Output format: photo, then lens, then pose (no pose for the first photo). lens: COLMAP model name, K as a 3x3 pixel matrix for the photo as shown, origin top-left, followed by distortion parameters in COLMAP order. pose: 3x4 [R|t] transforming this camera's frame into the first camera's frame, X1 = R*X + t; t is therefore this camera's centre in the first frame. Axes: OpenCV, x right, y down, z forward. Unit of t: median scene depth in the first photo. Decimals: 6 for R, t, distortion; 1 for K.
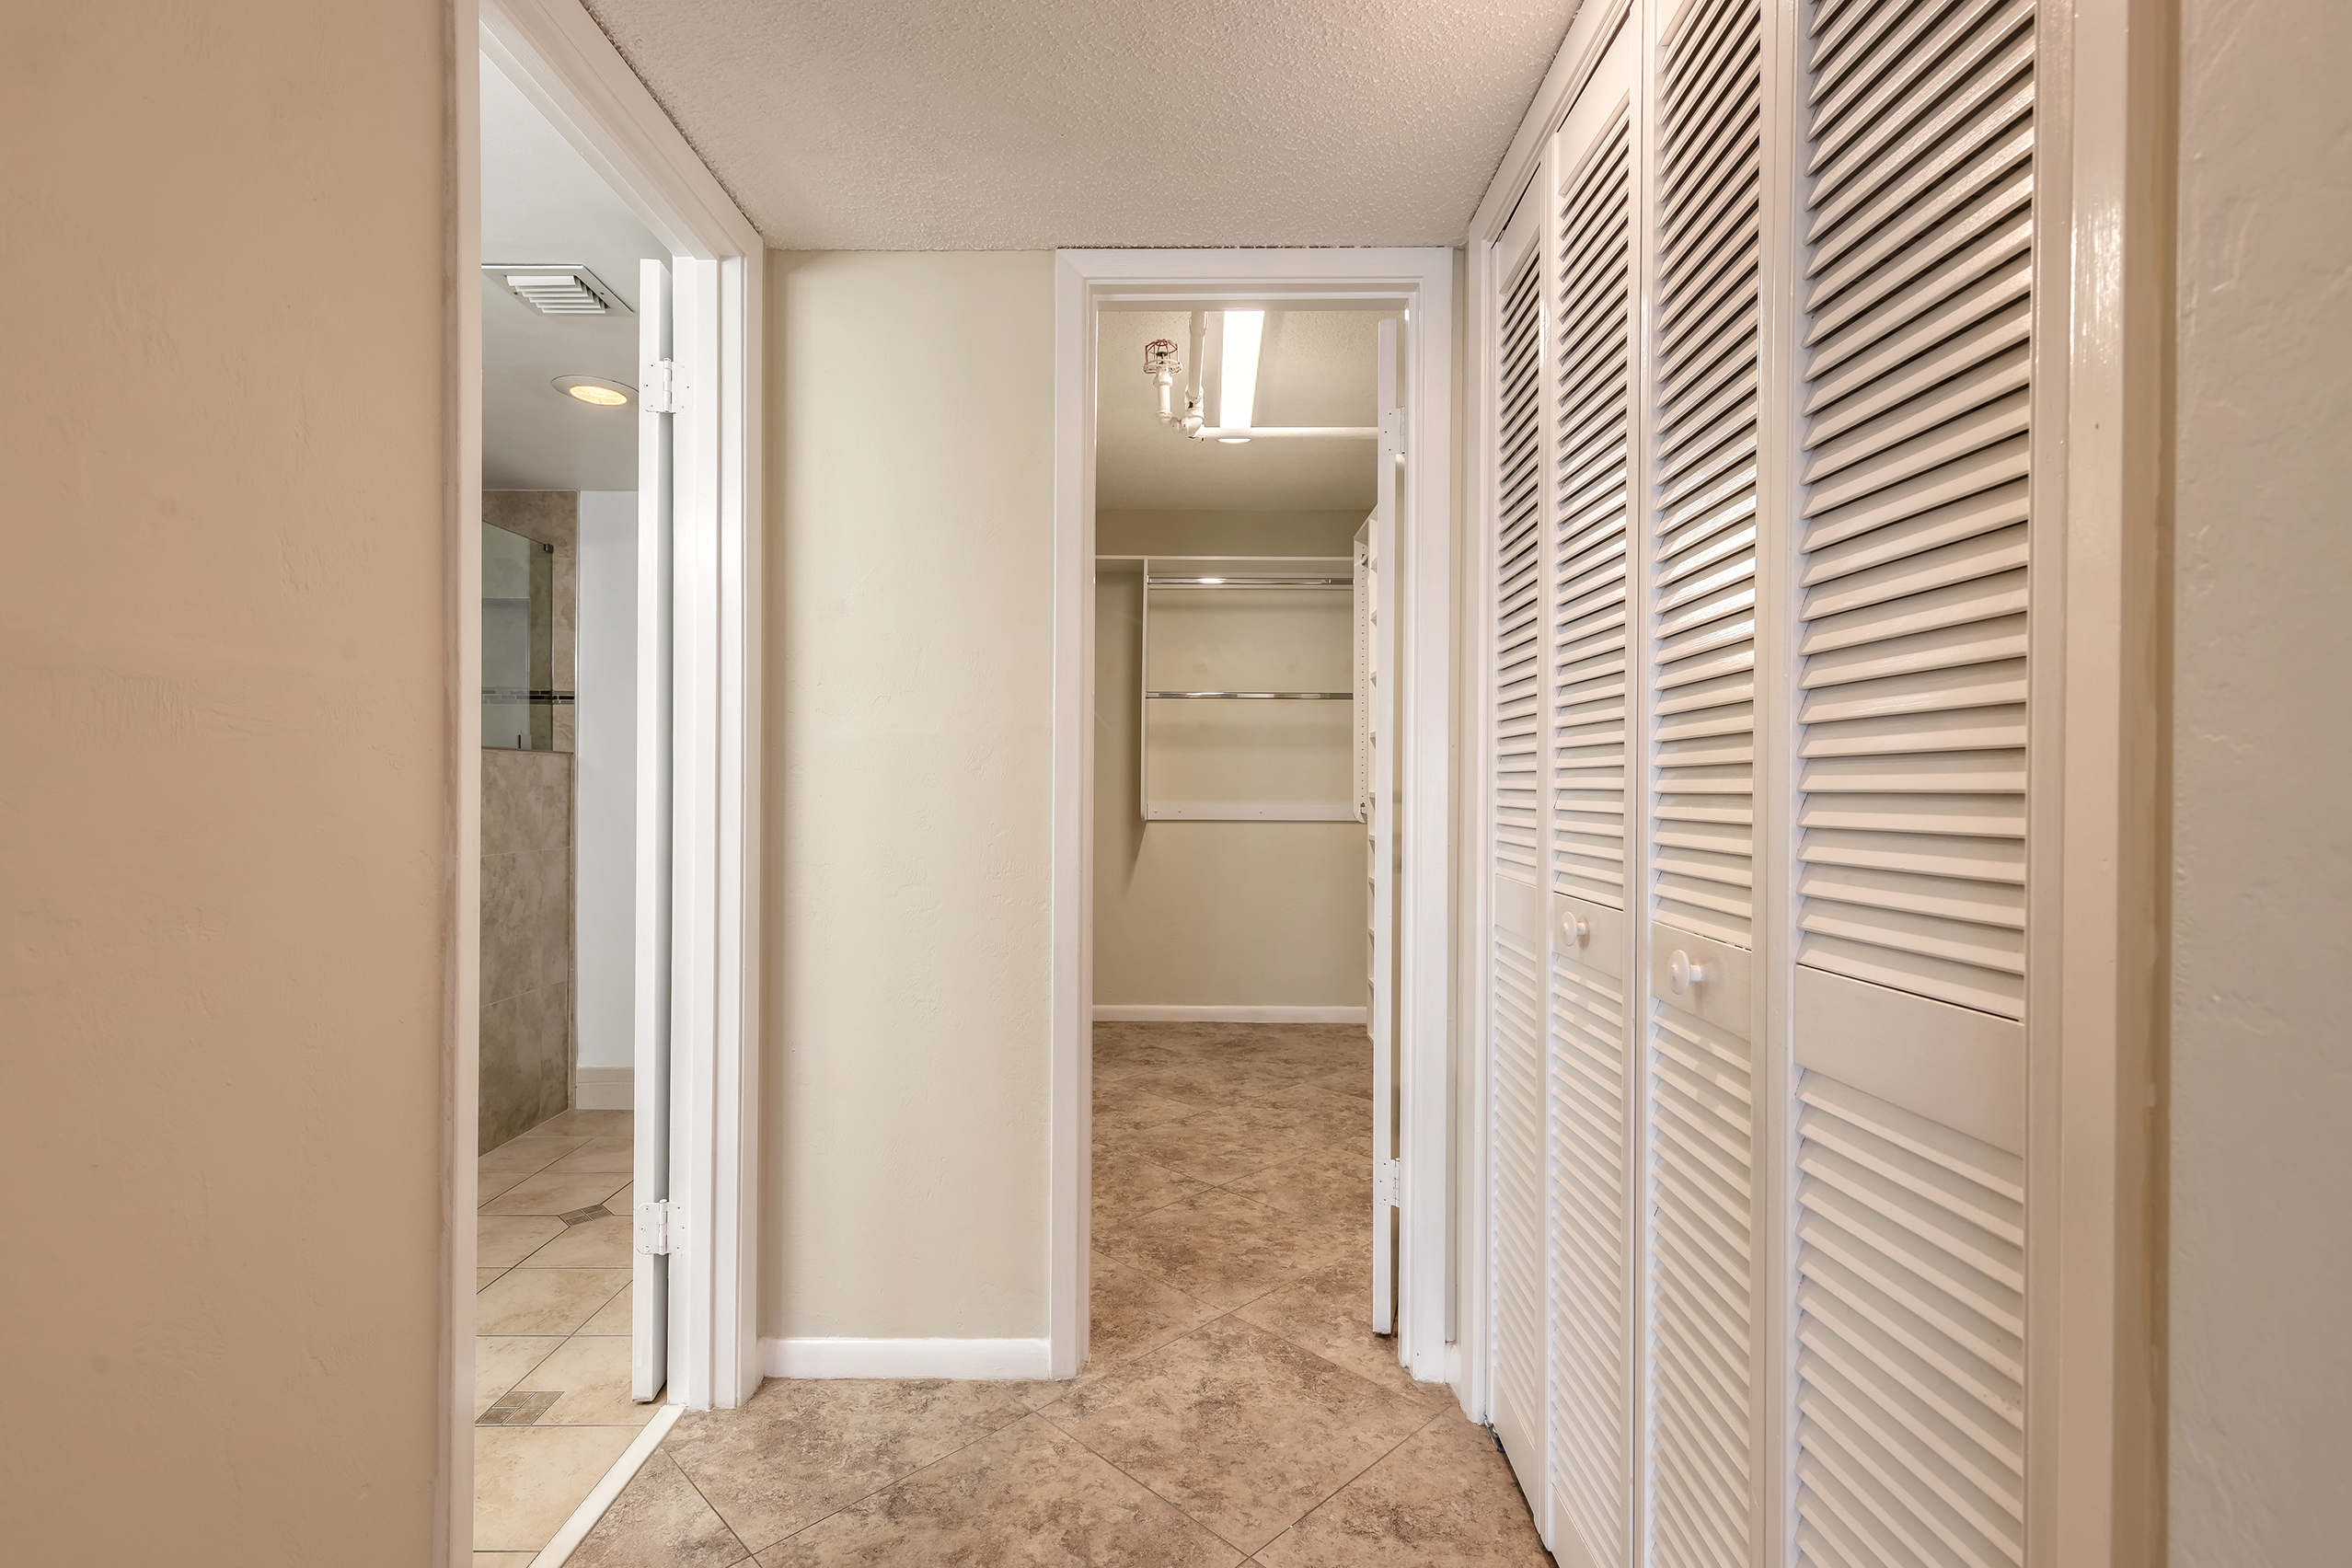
lens RADIAL K [[1061.8, 0, 1164.1], [0, 1061.8, 777.8], [0, 0, 1]] dist [0.007380, -0.000952]
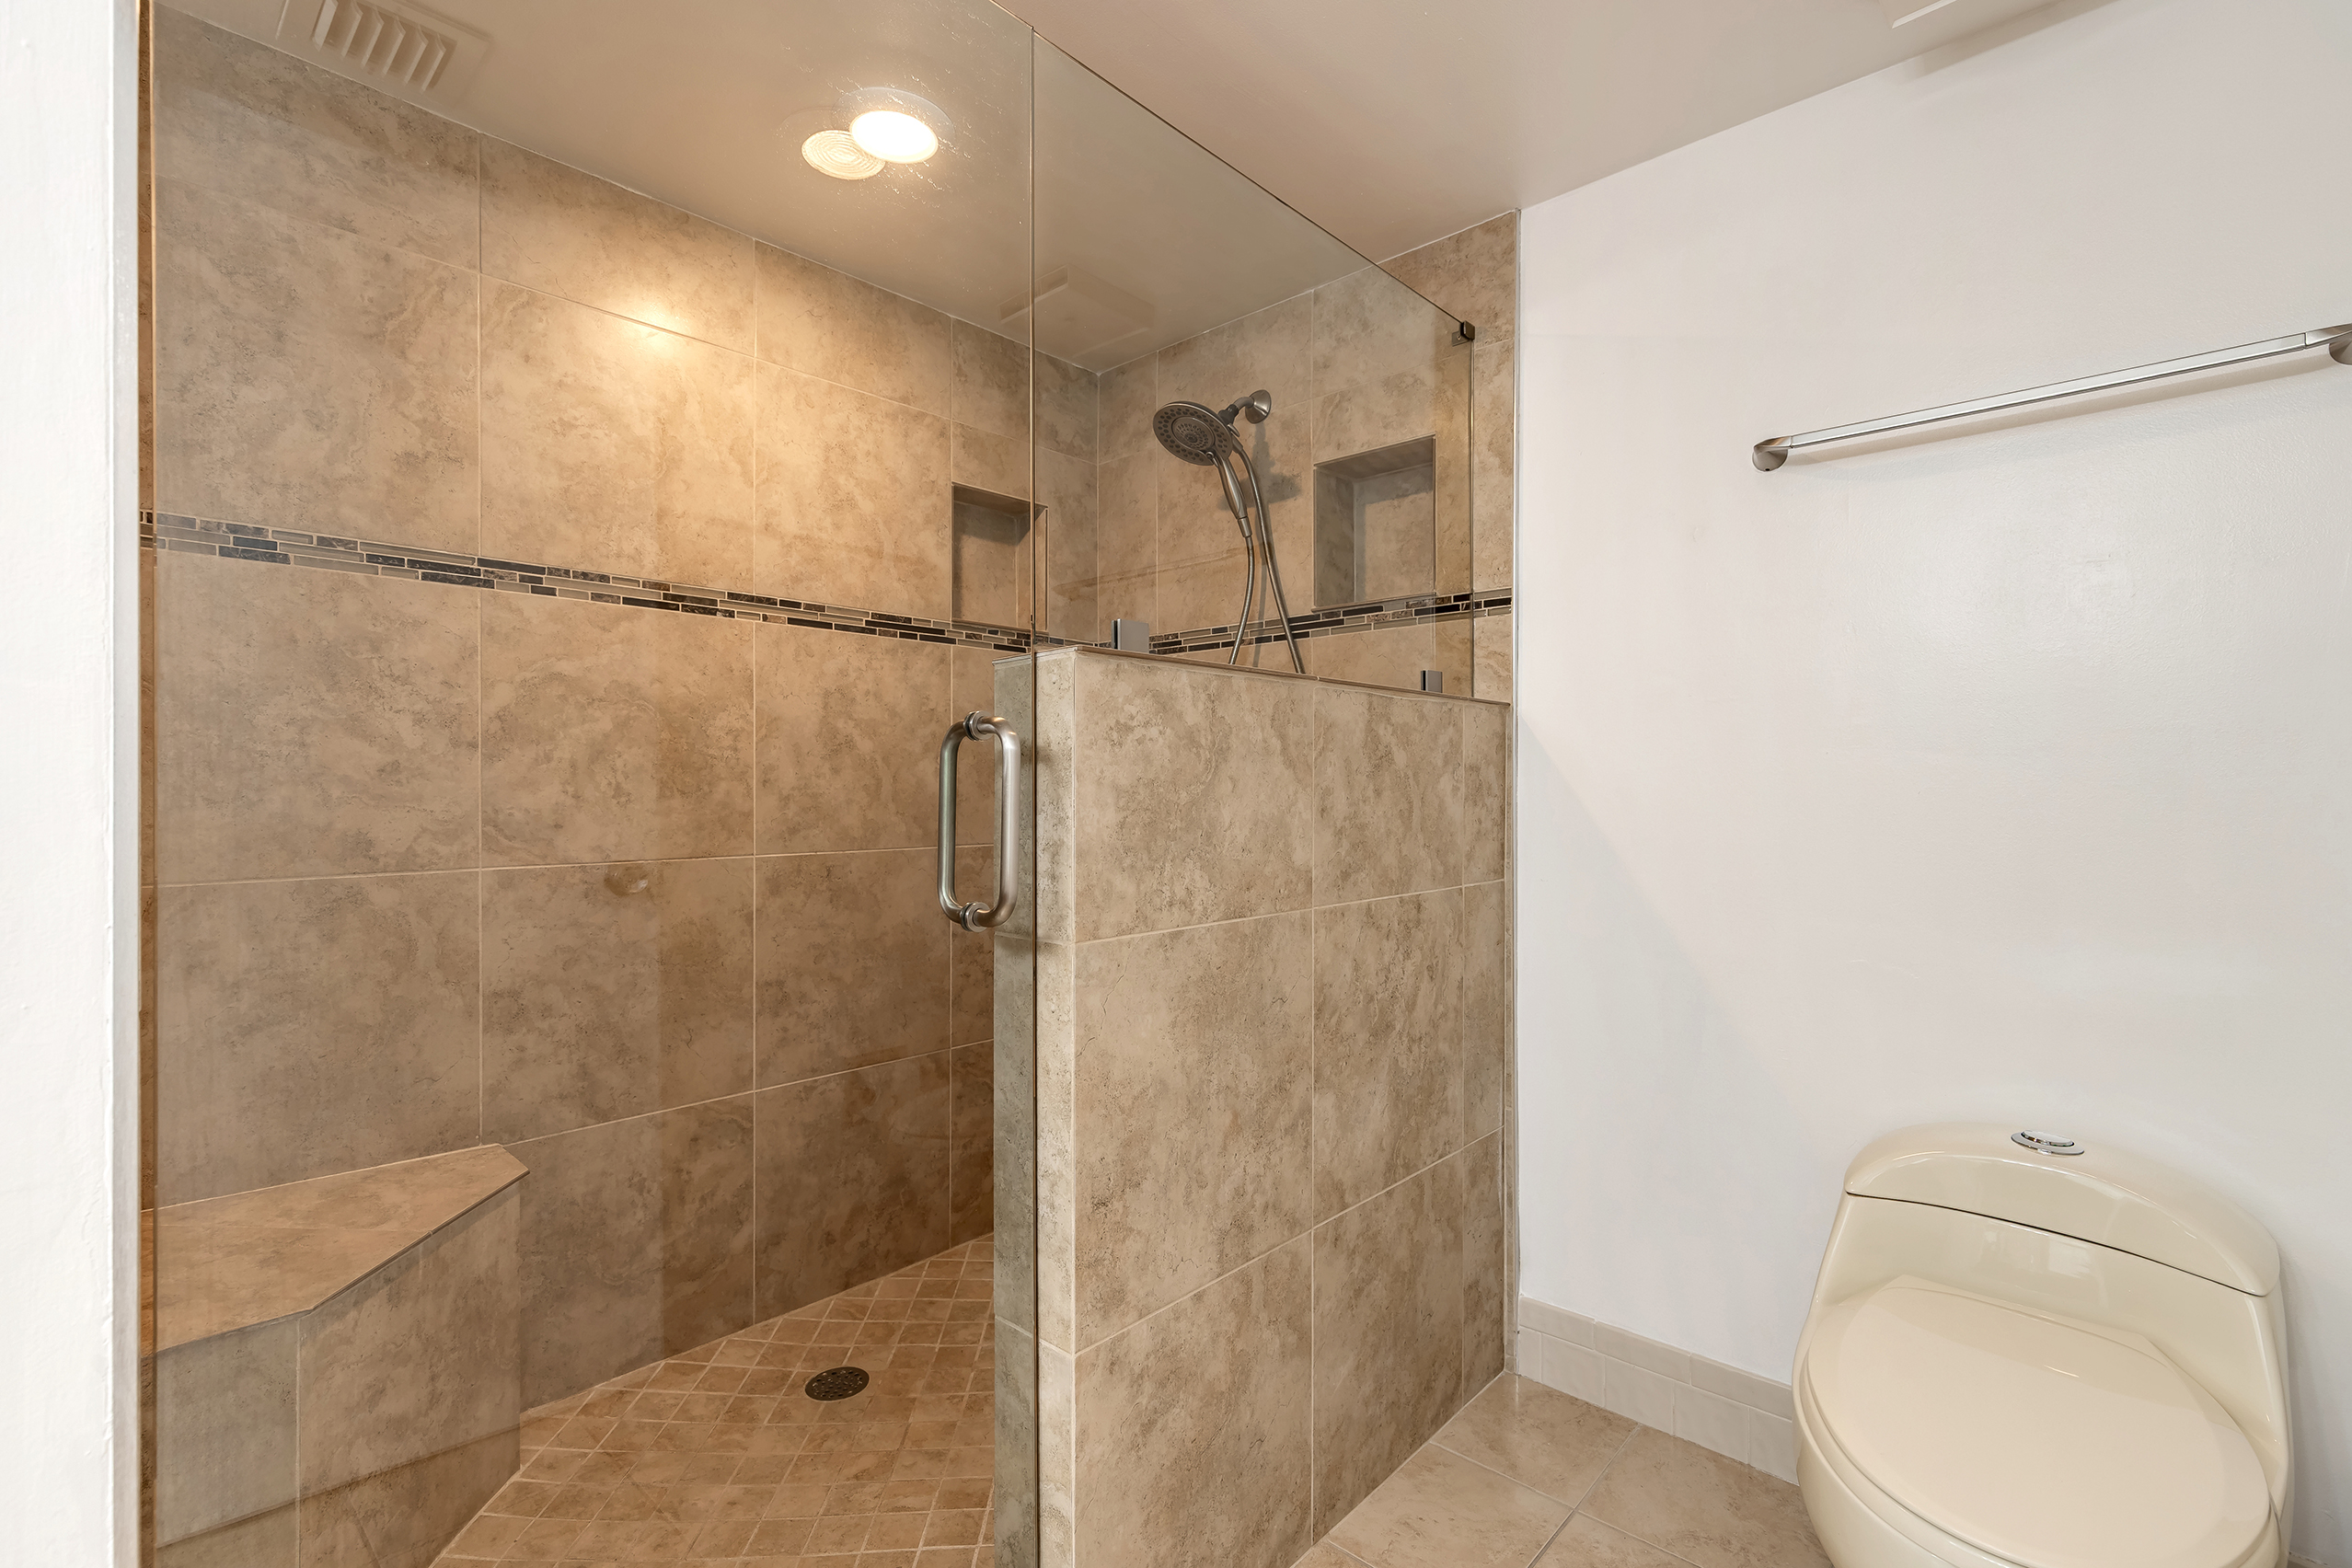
lens RADIAL K [[1061.8, 0, 1174.6], [0, 1061.8, 791.6], [0, 0, 1]] dist [0.007380, -0.000952]
pose [[0.740173, 0.005822, -0.672392, -0.330018], [0.004262, 0.999902, 0.013349, 0.013054], [0.672403, -0.012747, 0.740075, 0.505624]]
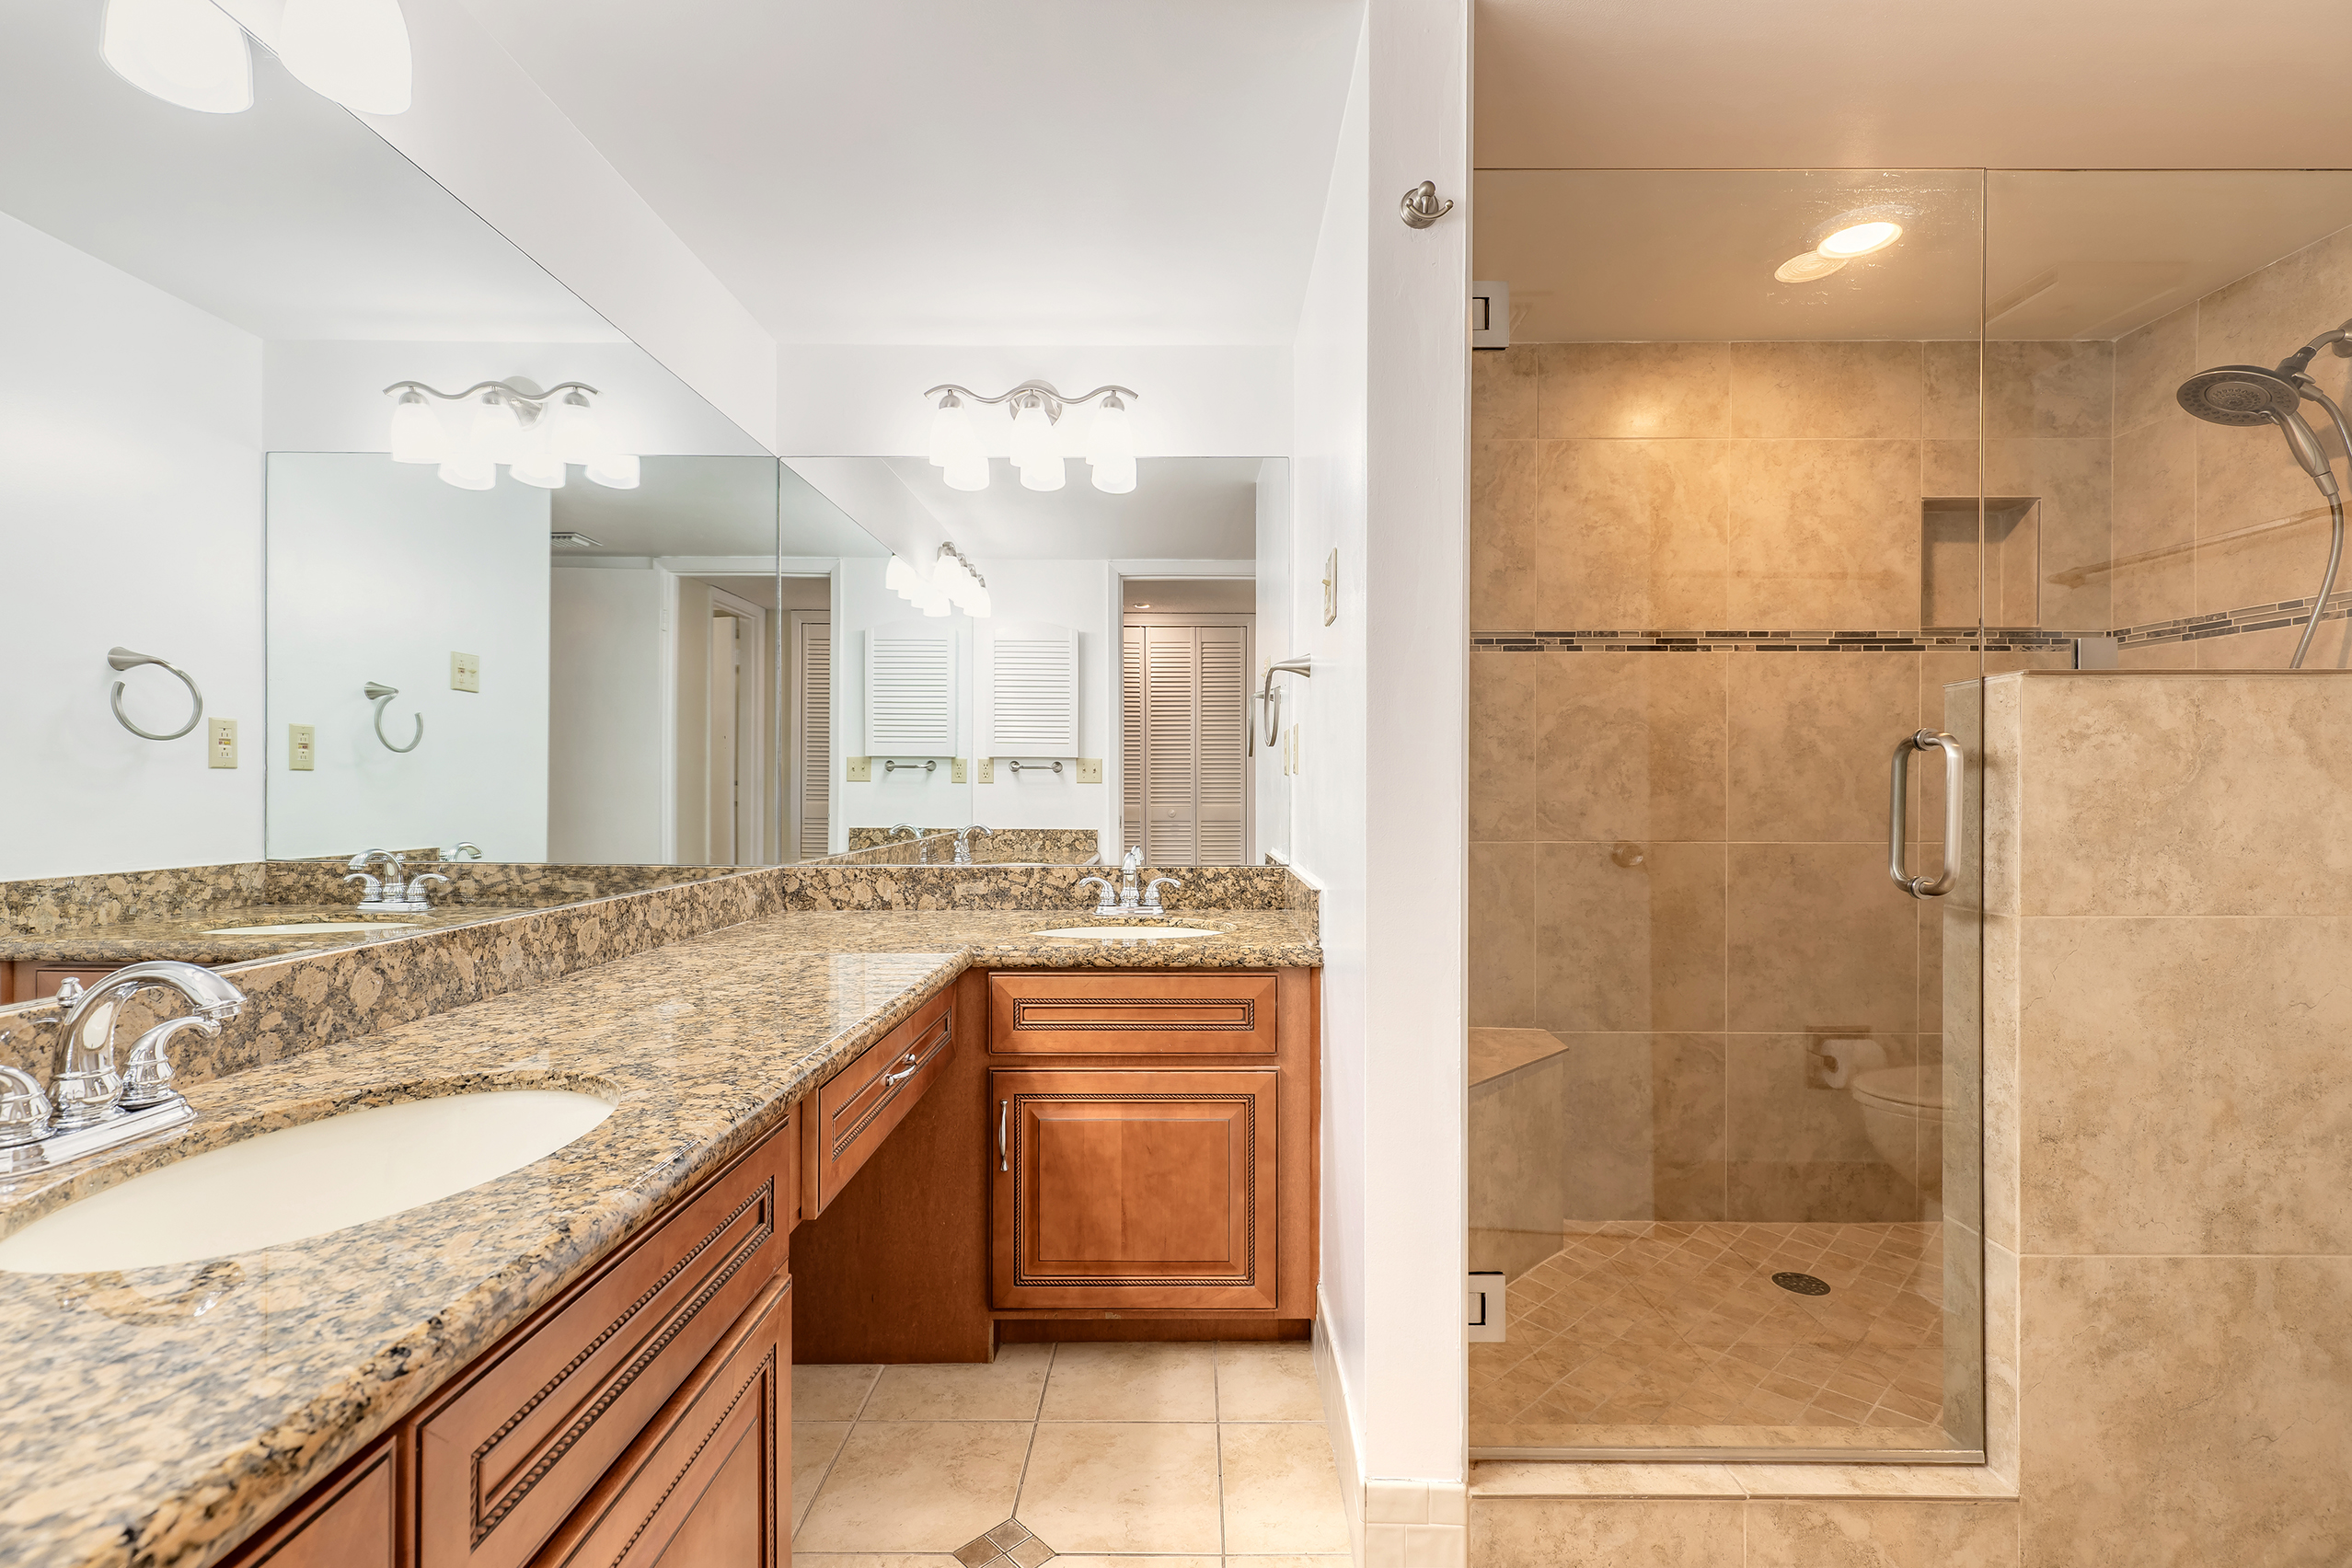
lens RADIAL K [[1061.8, 0, 1188.0], [0, 1061.8, 790.7], [0, 0, 1]] dist [0.007380, -0.000952]
pose [[0.007267, 0.008187, -0.999940, -0.174942], [0.009838, 0.999918, 0.008258, 0.010789], [0.999925, -0.009898, 0.007186, 0.412115]]
